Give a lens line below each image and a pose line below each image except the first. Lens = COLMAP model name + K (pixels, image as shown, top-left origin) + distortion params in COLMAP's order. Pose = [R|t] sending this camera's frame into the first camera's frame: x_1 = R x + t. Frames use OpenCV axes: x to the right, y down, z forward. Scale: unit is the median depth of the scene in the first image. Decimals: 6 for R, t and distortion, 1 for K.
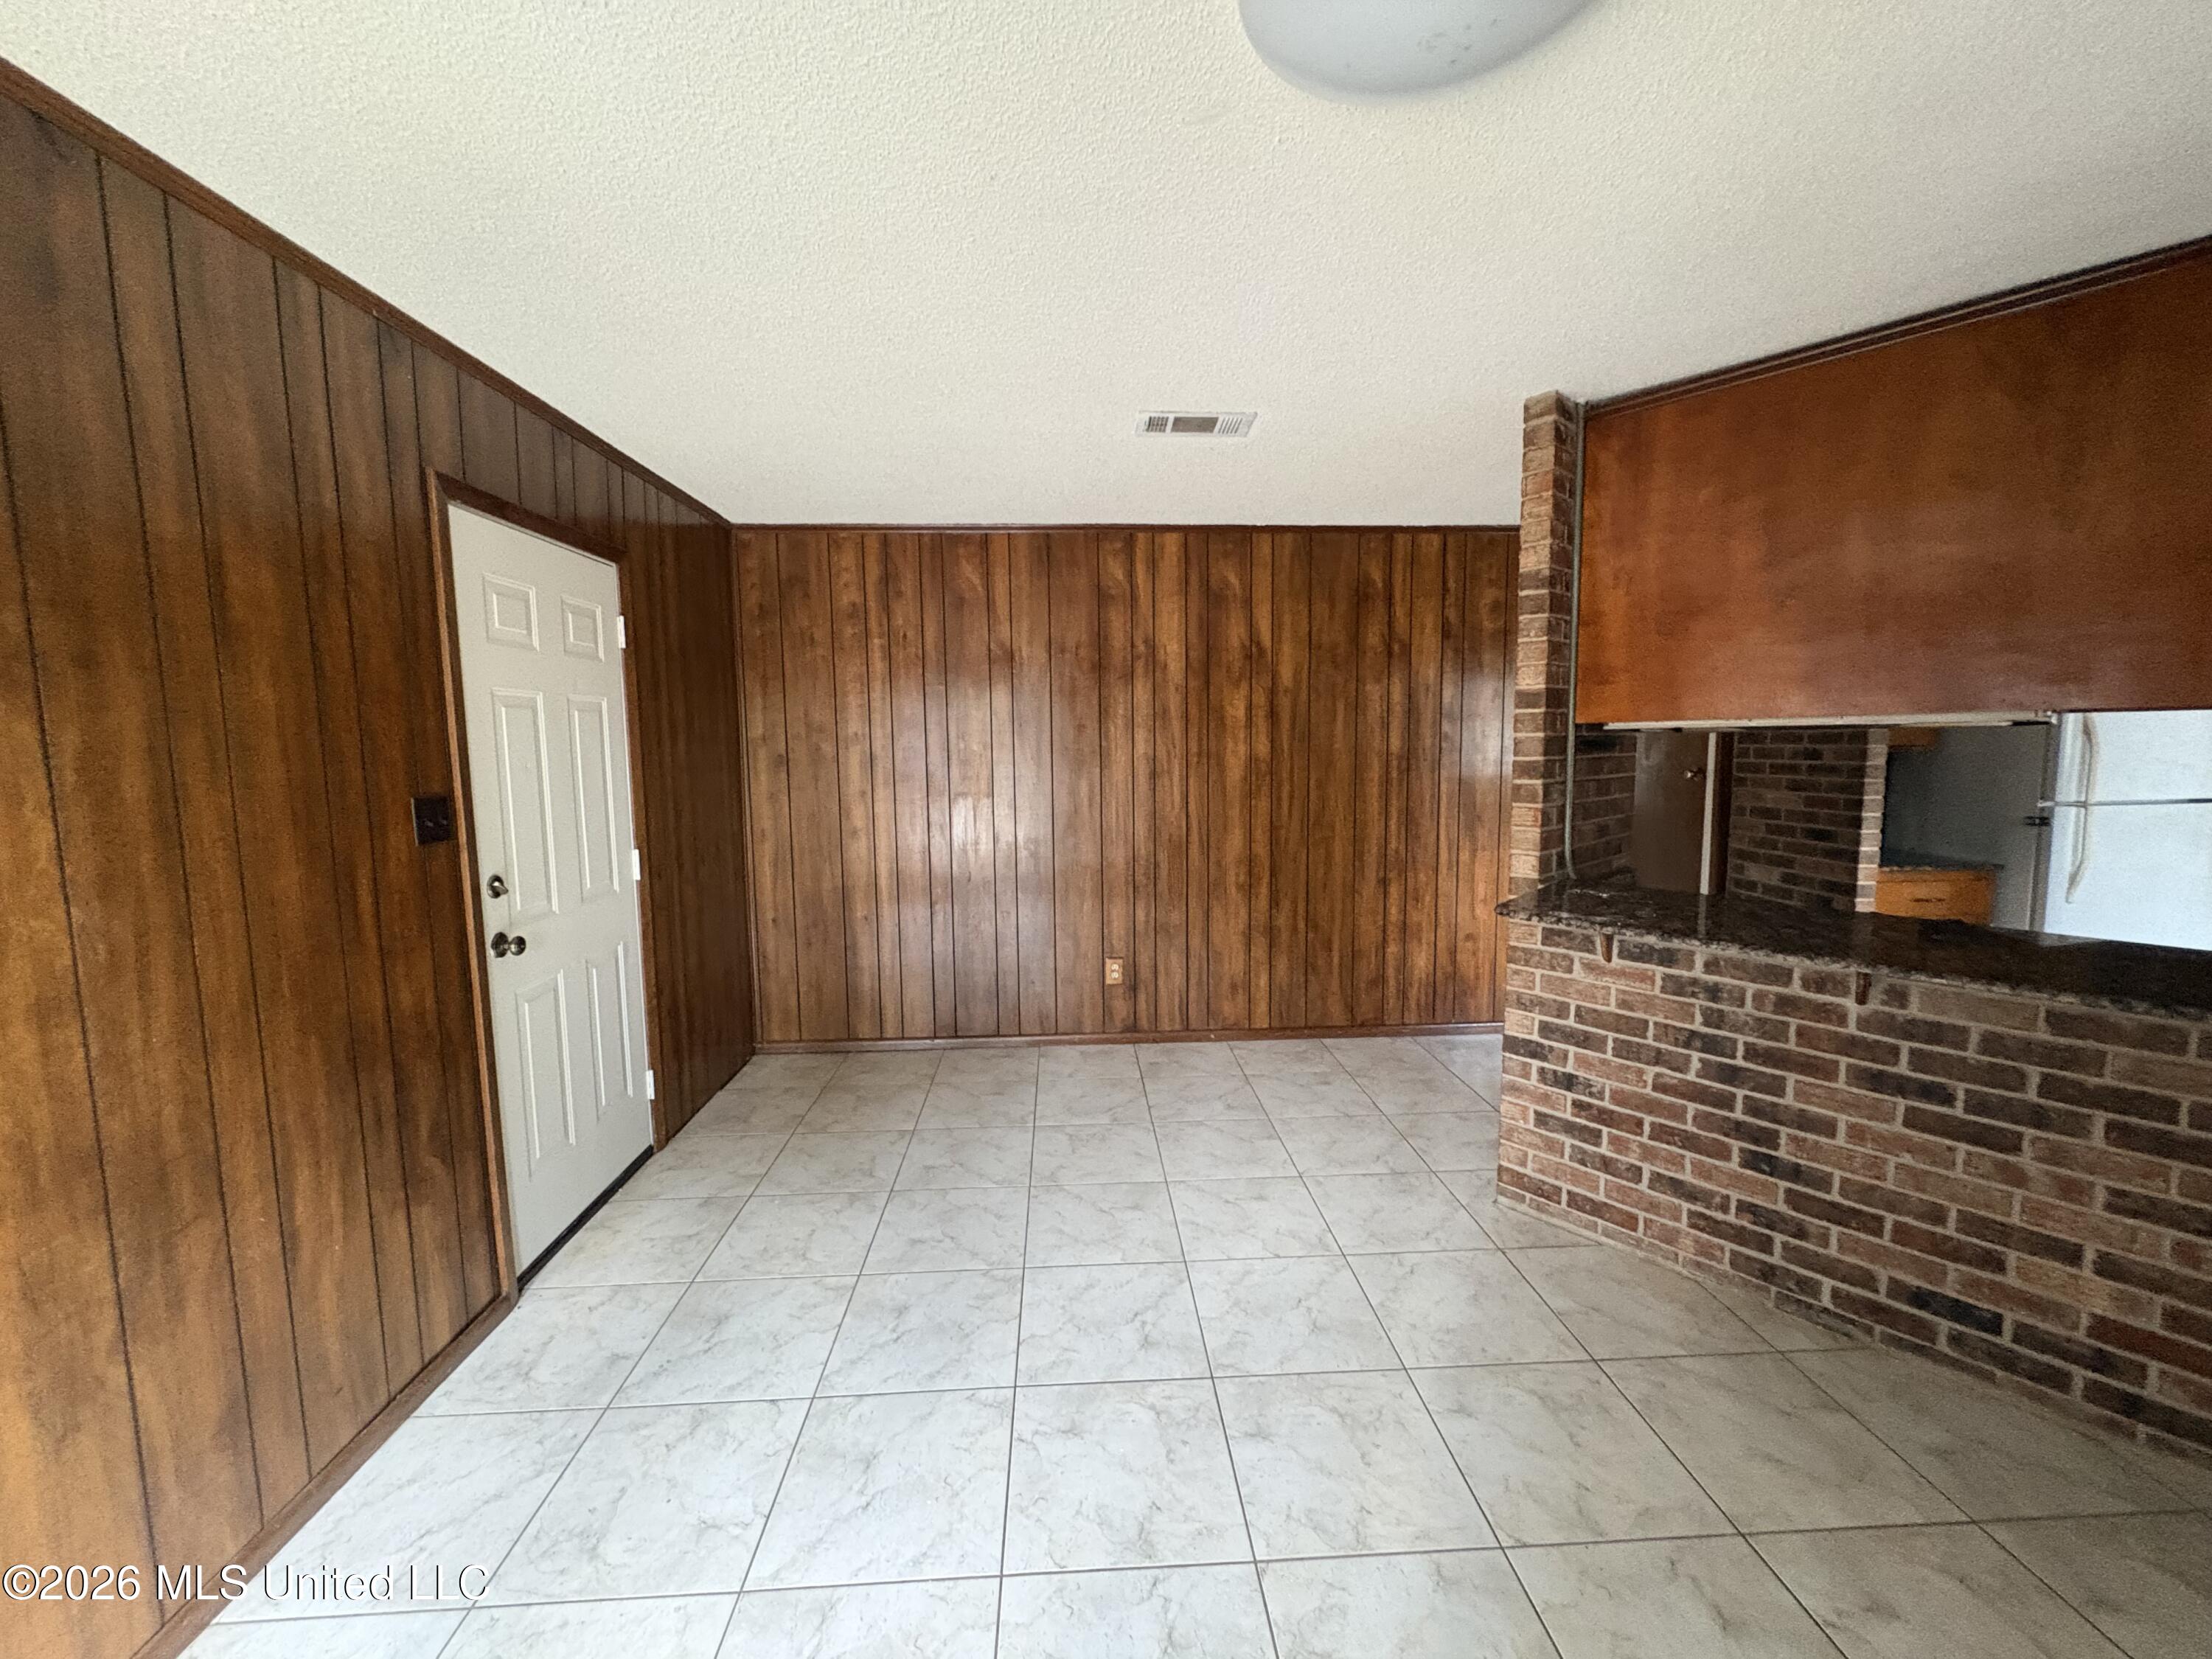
lens RADIAL K [[883.2, 0, 1107.8], [0, 883.2, 827.0], [0, 0, 1]] dist [-0.001466, -0.000064]
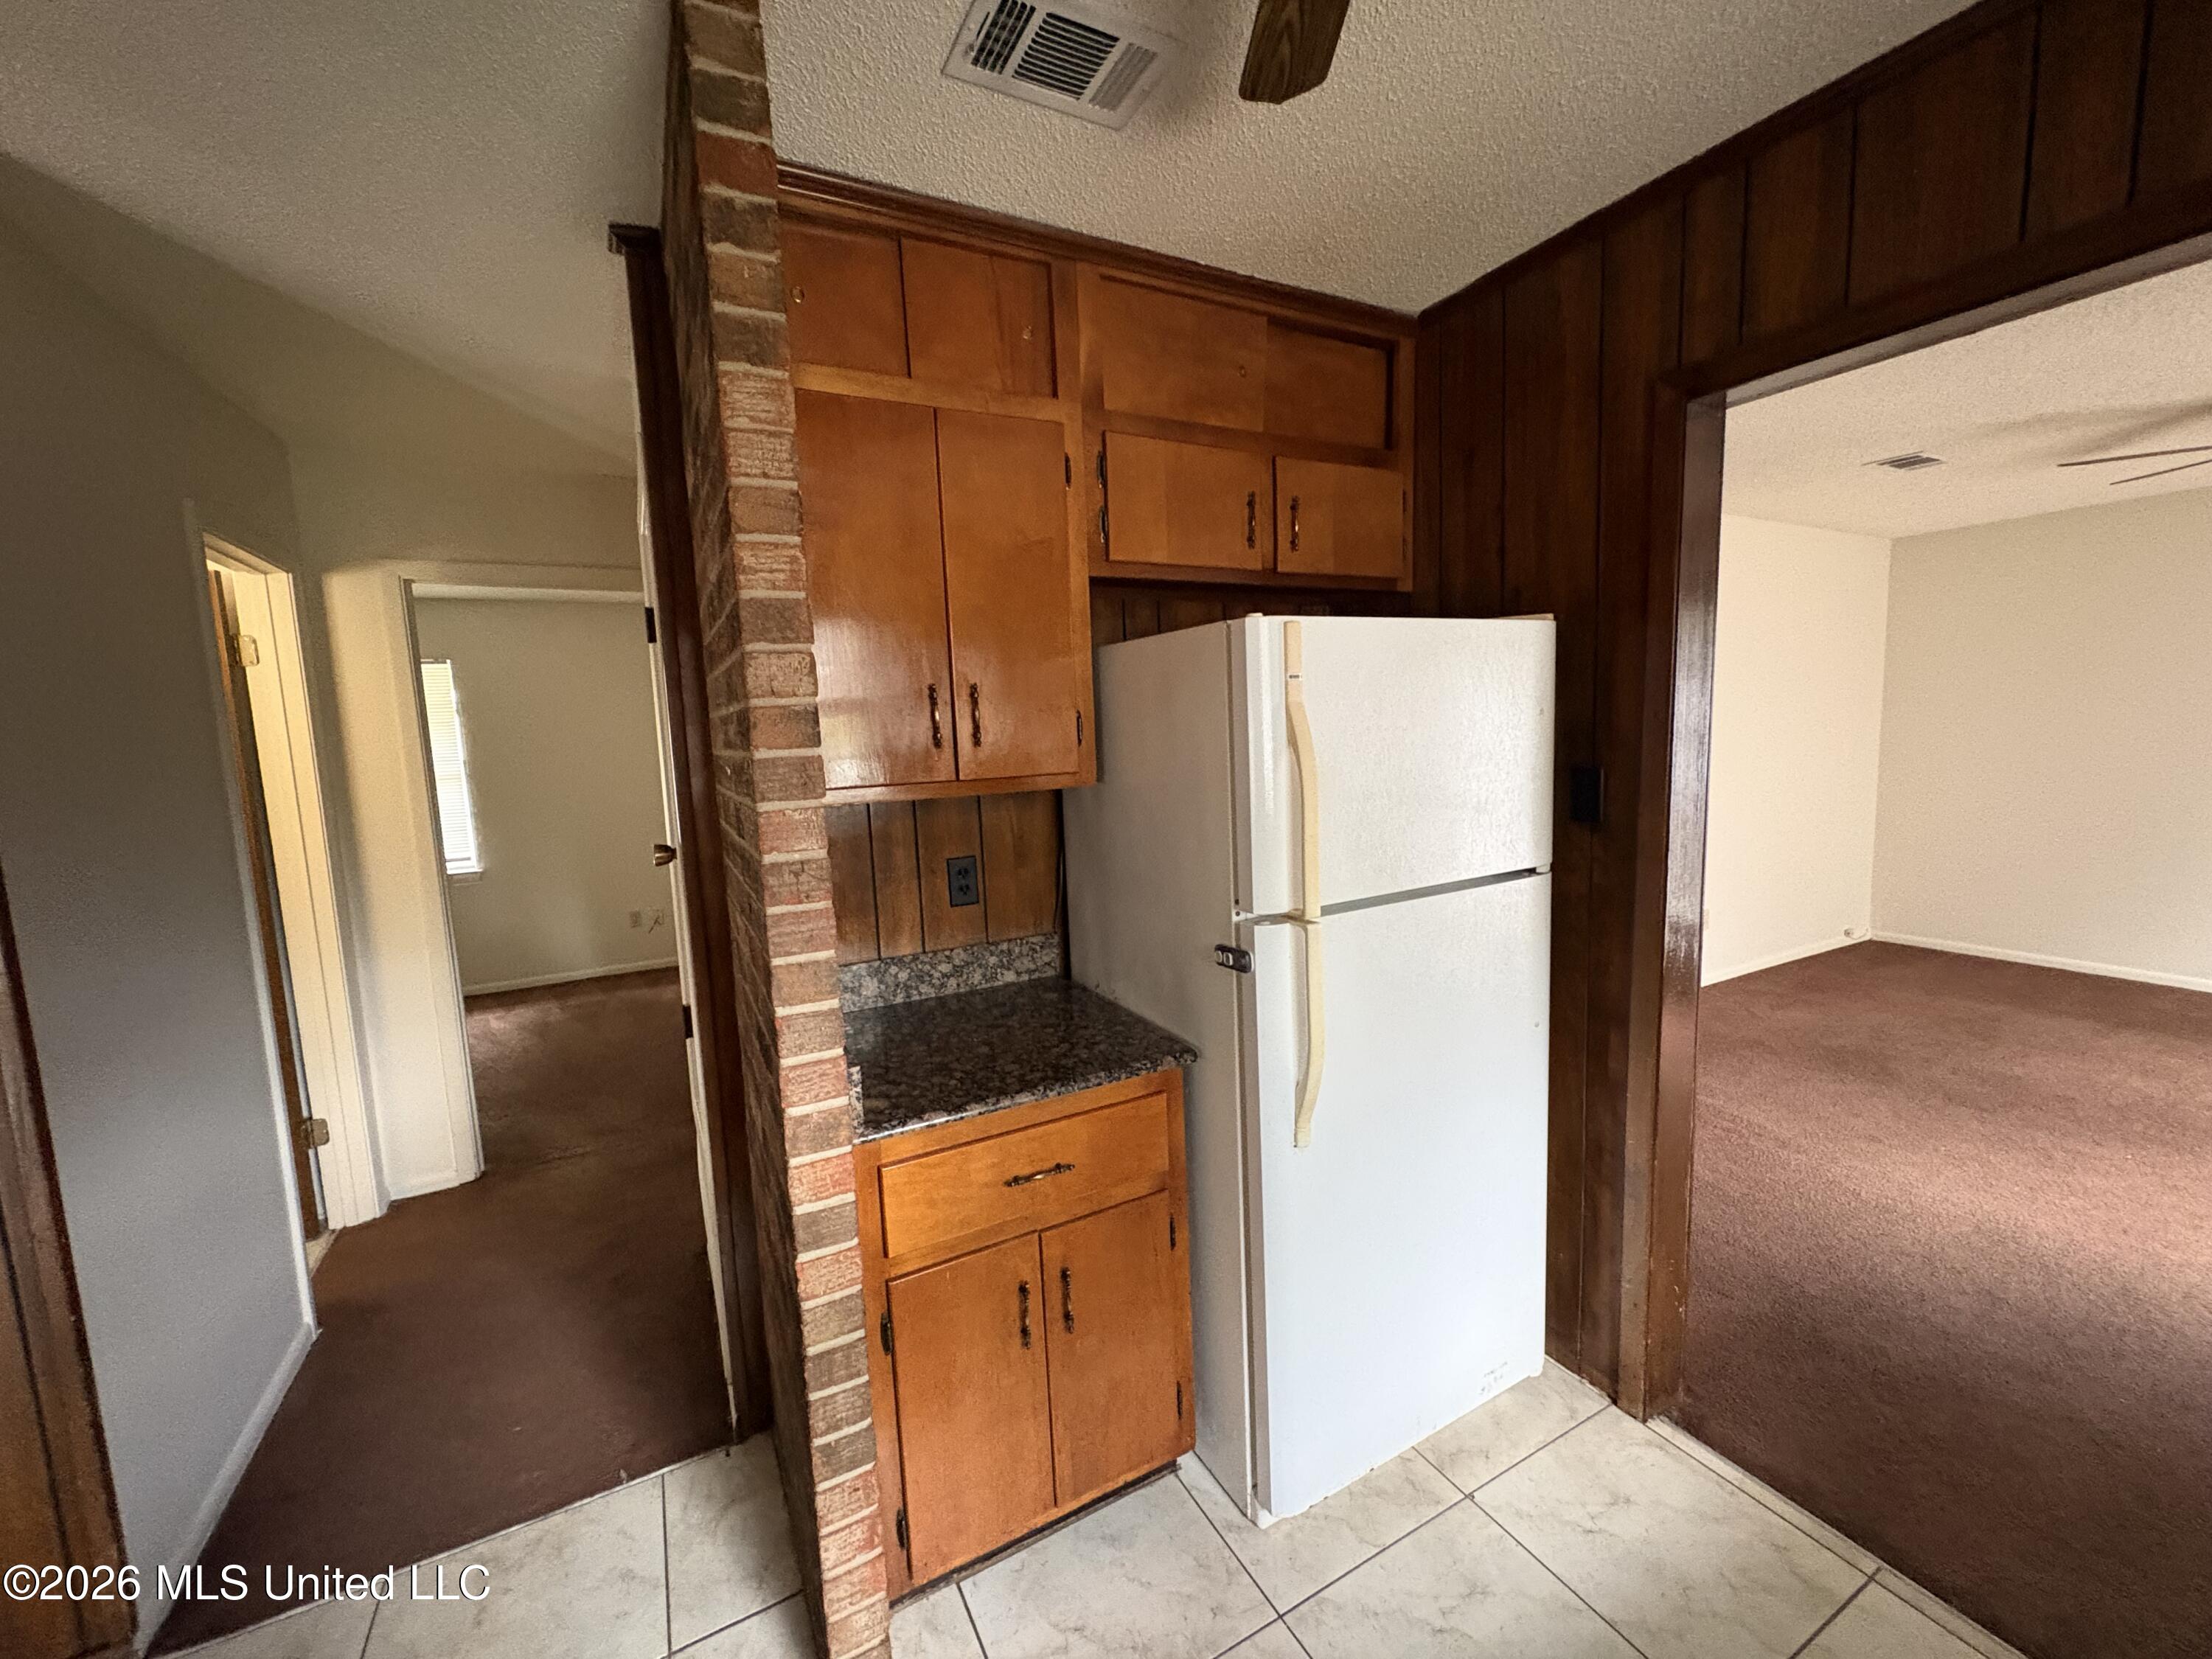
lens RADIAL K [[883.2, 0, 1106.9], [0, 883.2, 829.2], [0, 0, 1]] dist [-0.001466, -0.000064]
pose [[0.904438, -0.077000, 0.419599, 0.837933], [0.076877, 0.996892, 0.017231, -0.079082], [-0.419622, 0.016673, 0.907546, 0.650299]]
